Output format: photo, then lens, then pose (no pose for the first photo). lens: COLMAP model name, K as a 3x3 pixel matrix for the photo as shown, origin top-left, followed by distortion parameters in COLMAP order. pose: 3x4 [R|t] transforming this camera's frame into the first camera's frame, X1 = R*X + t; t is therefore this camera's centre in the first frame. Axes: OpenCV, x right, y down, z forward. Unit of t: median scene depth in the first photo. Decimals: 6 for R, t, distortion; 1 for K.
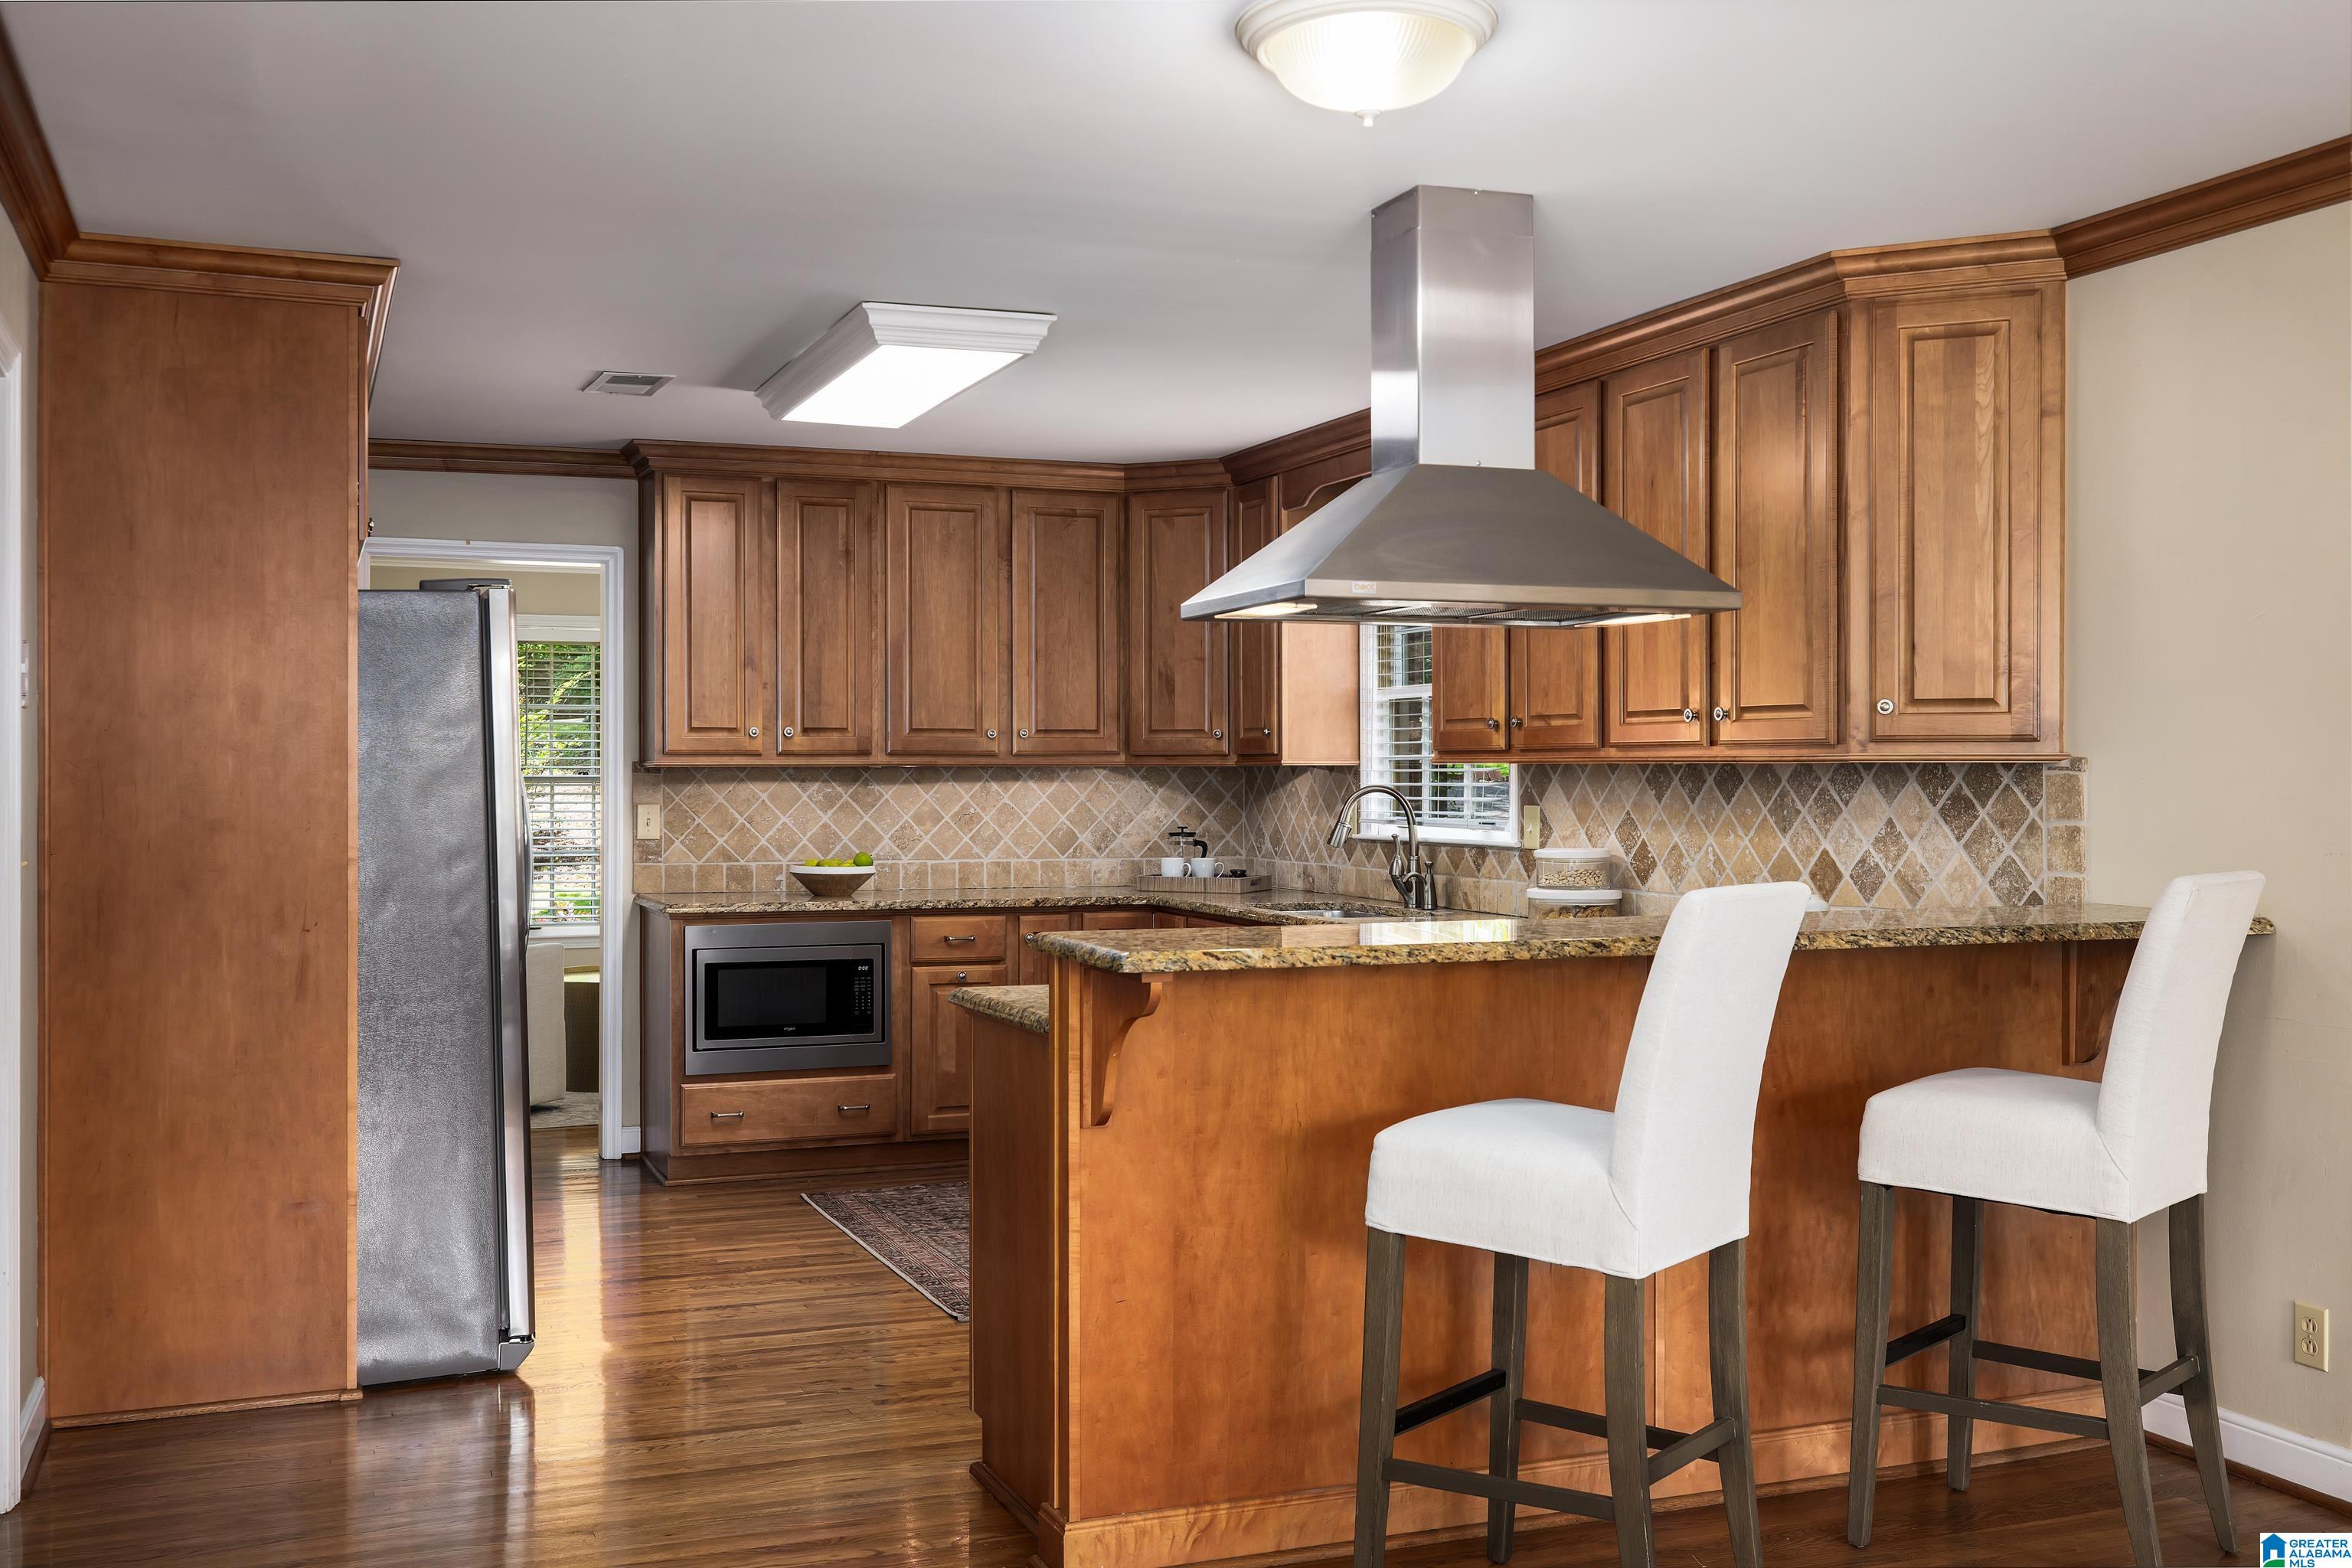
lens RADIAL K [[2270.7, 0, 1176.7], [0, 2270.7, 785.4], [0, 0, 1]] dist [0.000500, 0.000000]
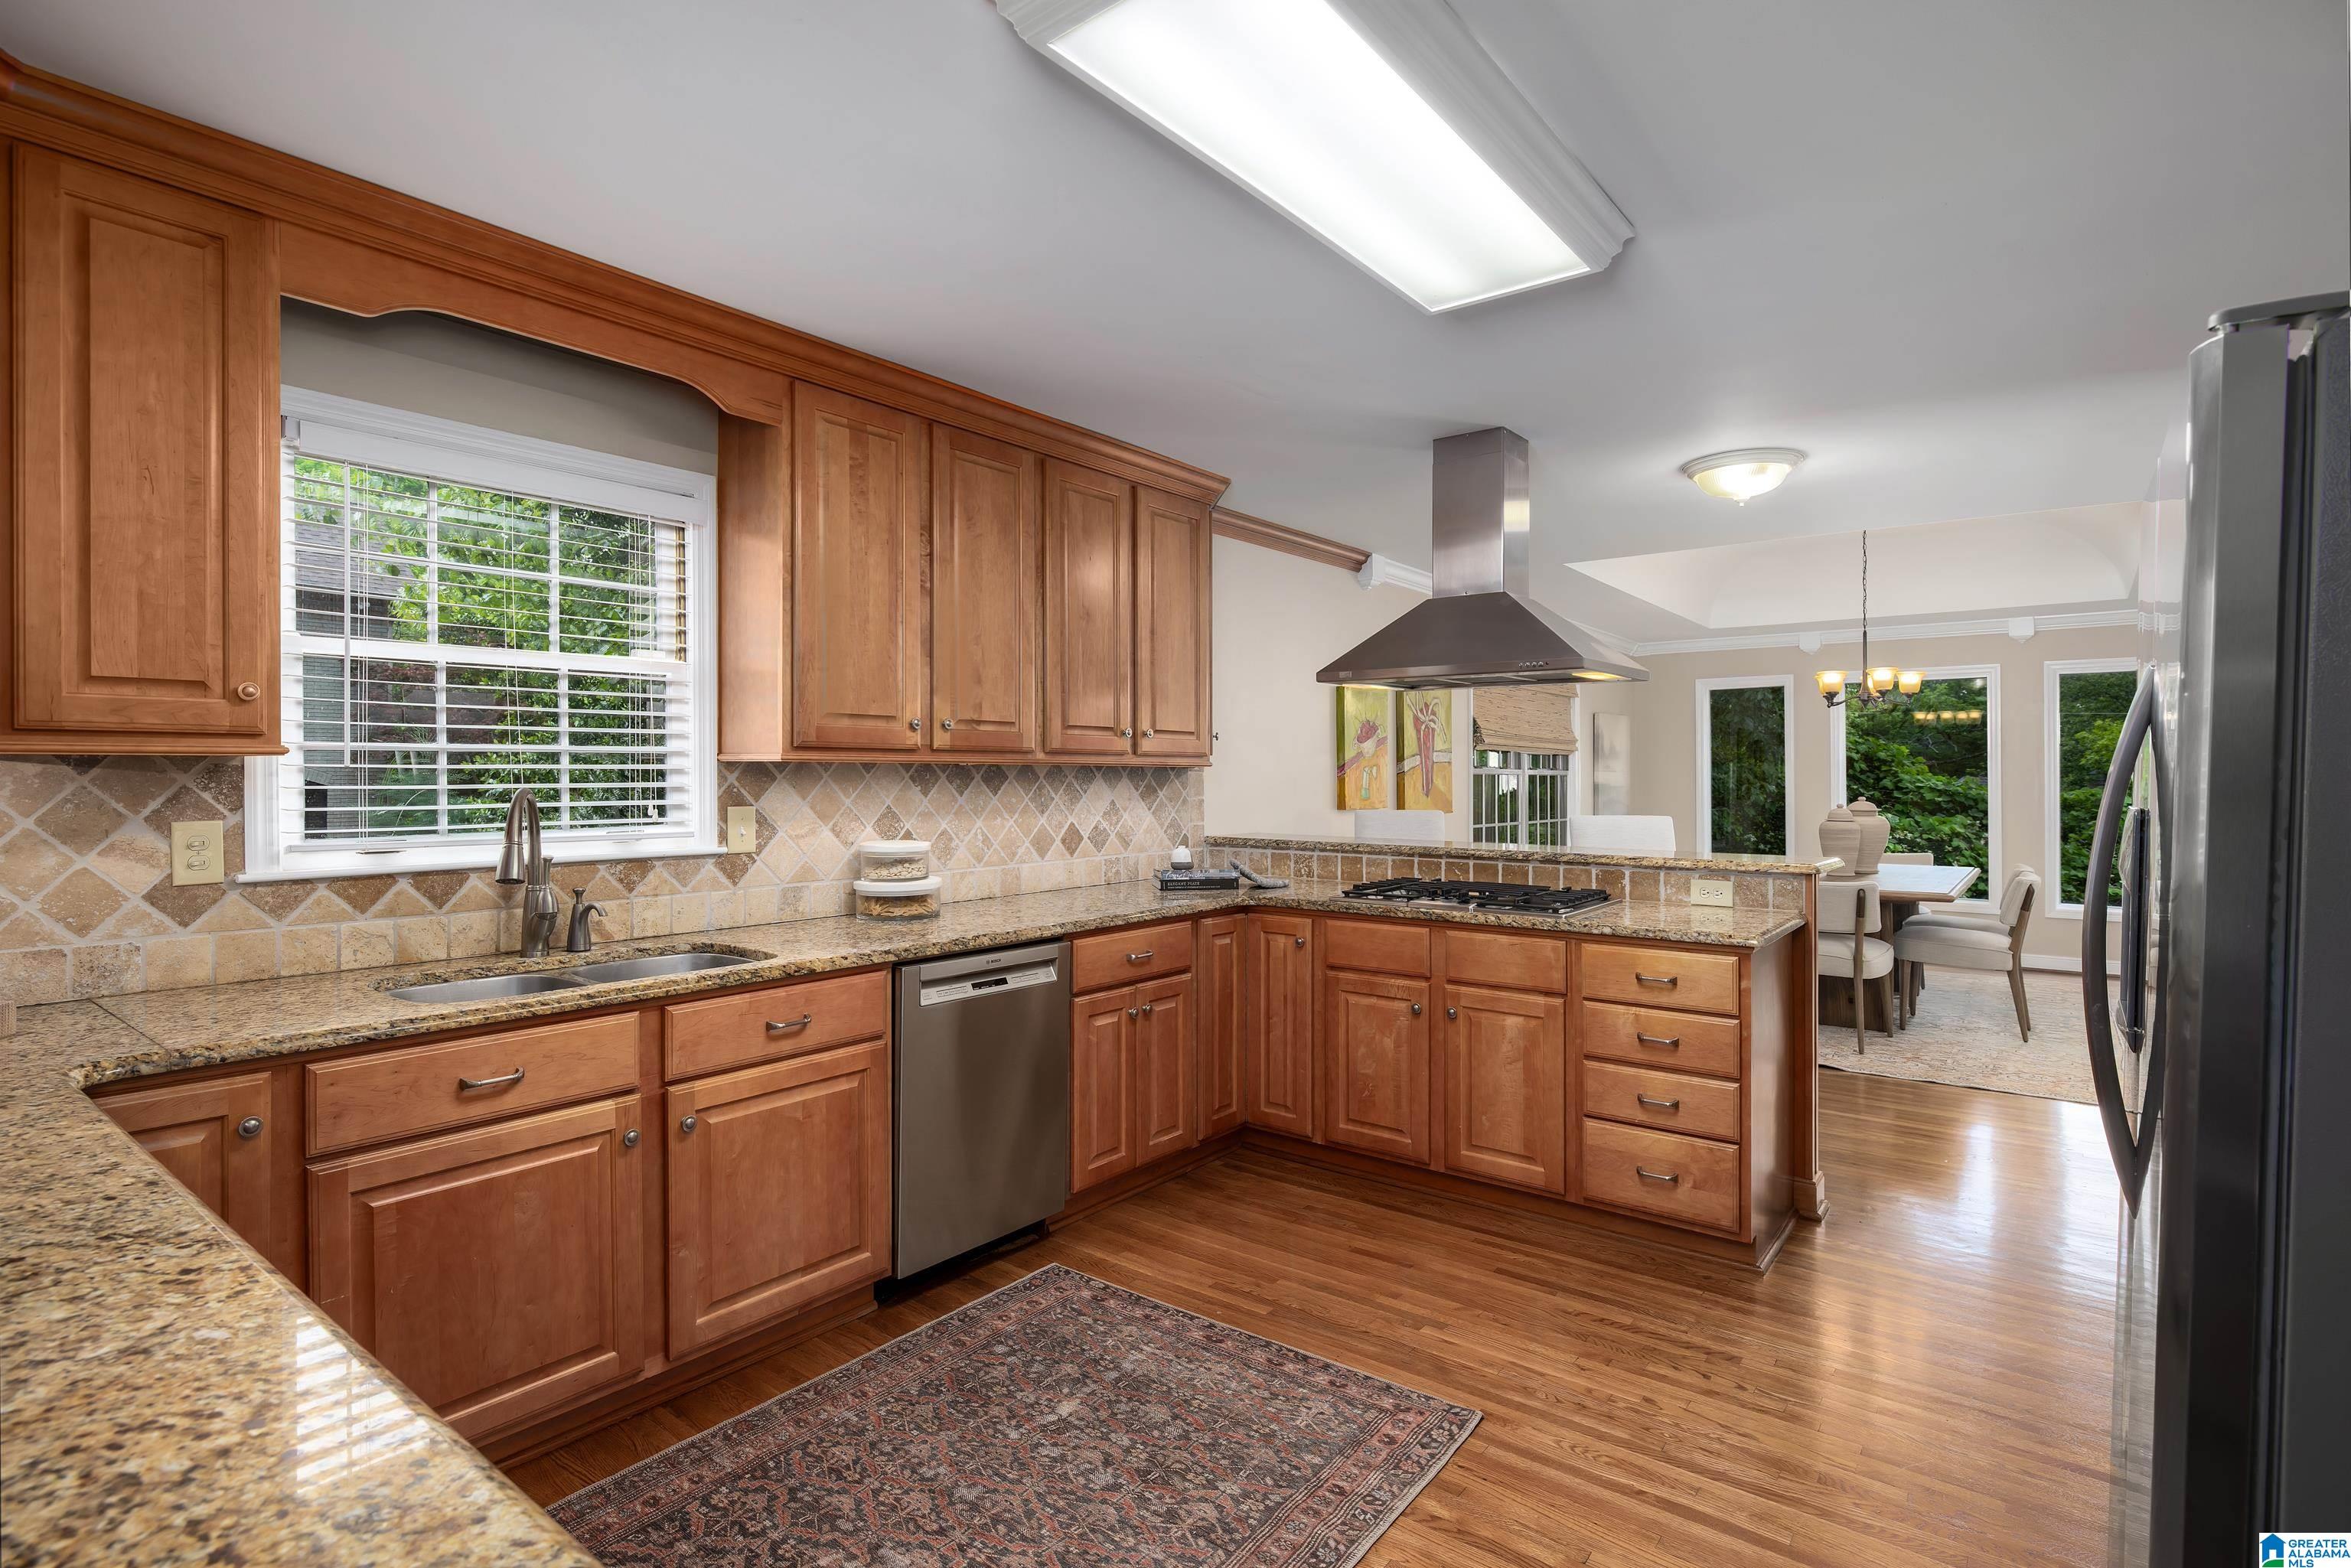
lens RADIAL K [[1173.9, 0, 1171.3], [0, 1173.9, 784.3], [0, 0, 1]] dist [0.004102, 0.000258]
pose [[-0.504431, -0.014359, 0.863332, -0.415889], [-0.001627, 0.999876, 0.015680, -0.009590], [-0.863450, 0.006505, -0.504392, 1.305151]]
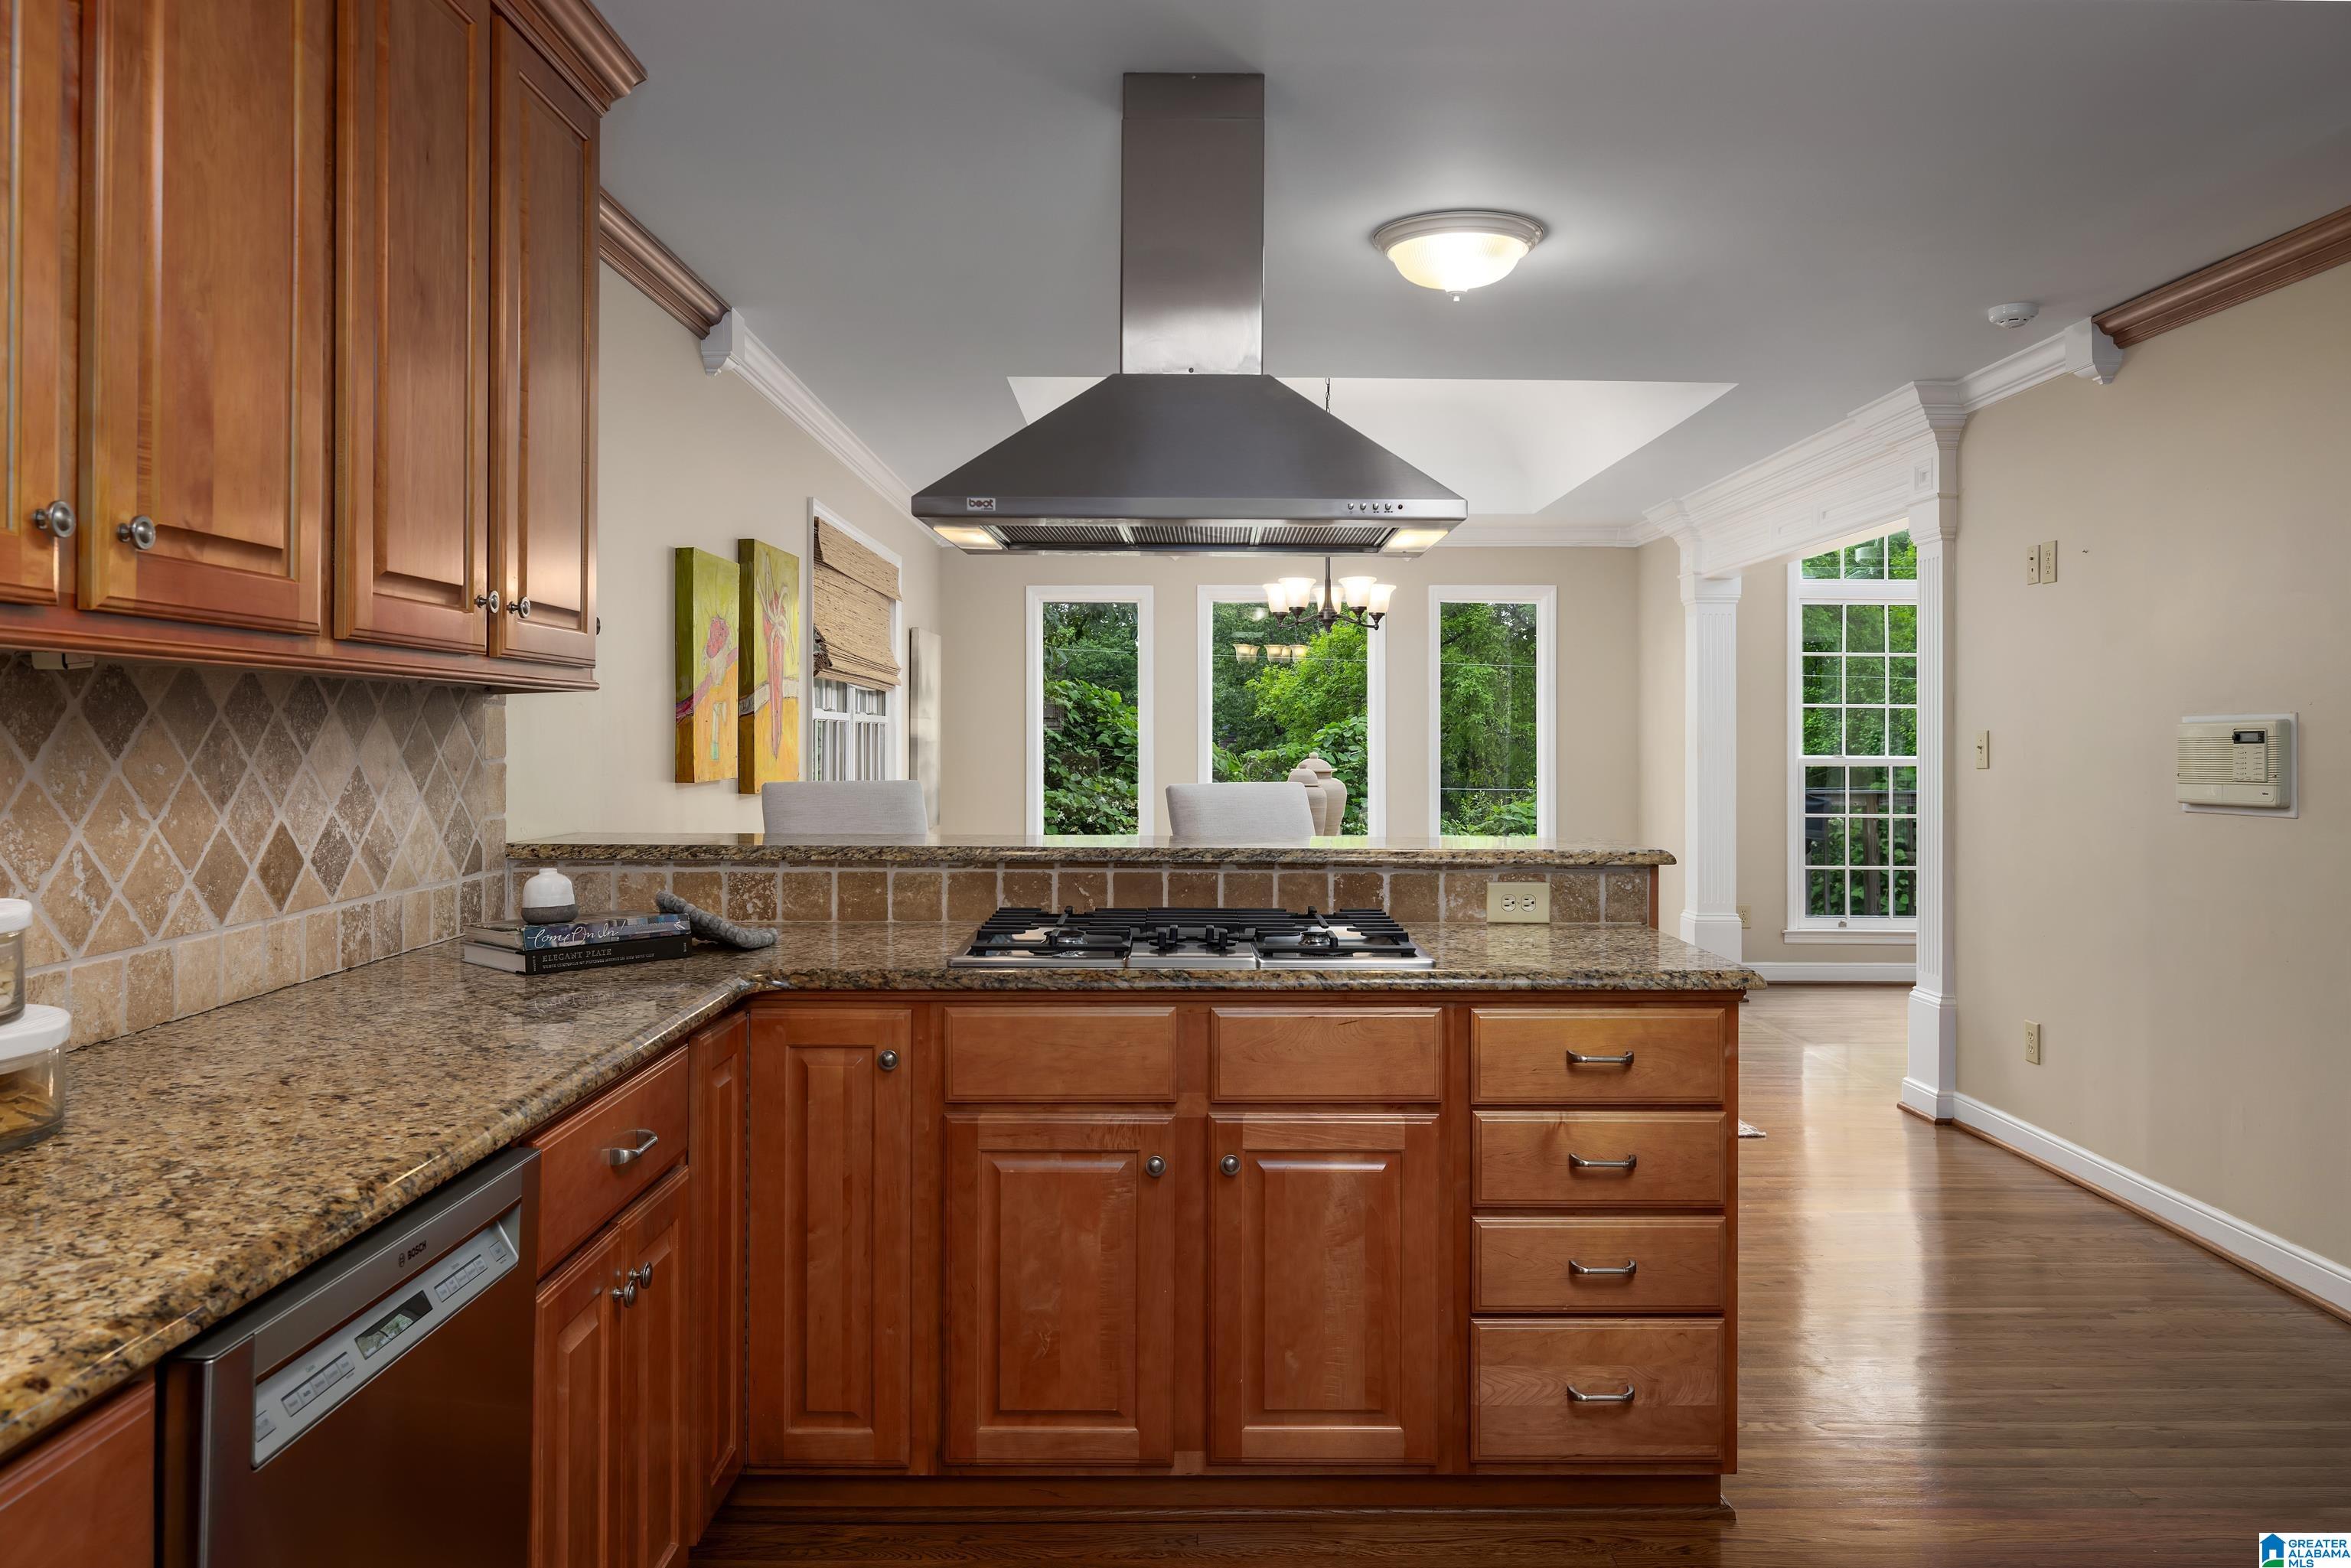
lens RADIAL K [[1686.0, 0, 1224.7], [0, 1686.0, 724.4], [0, 0, 1]] dist [0.002170, -0.000623]
pose [[-0.936994, -0.007490, 0.349265, -0.104743], [-0.007739, 0.999970, 0.000683, -0.000712], [-0.349260, -0.002063, -0.937024, 1.300333]]
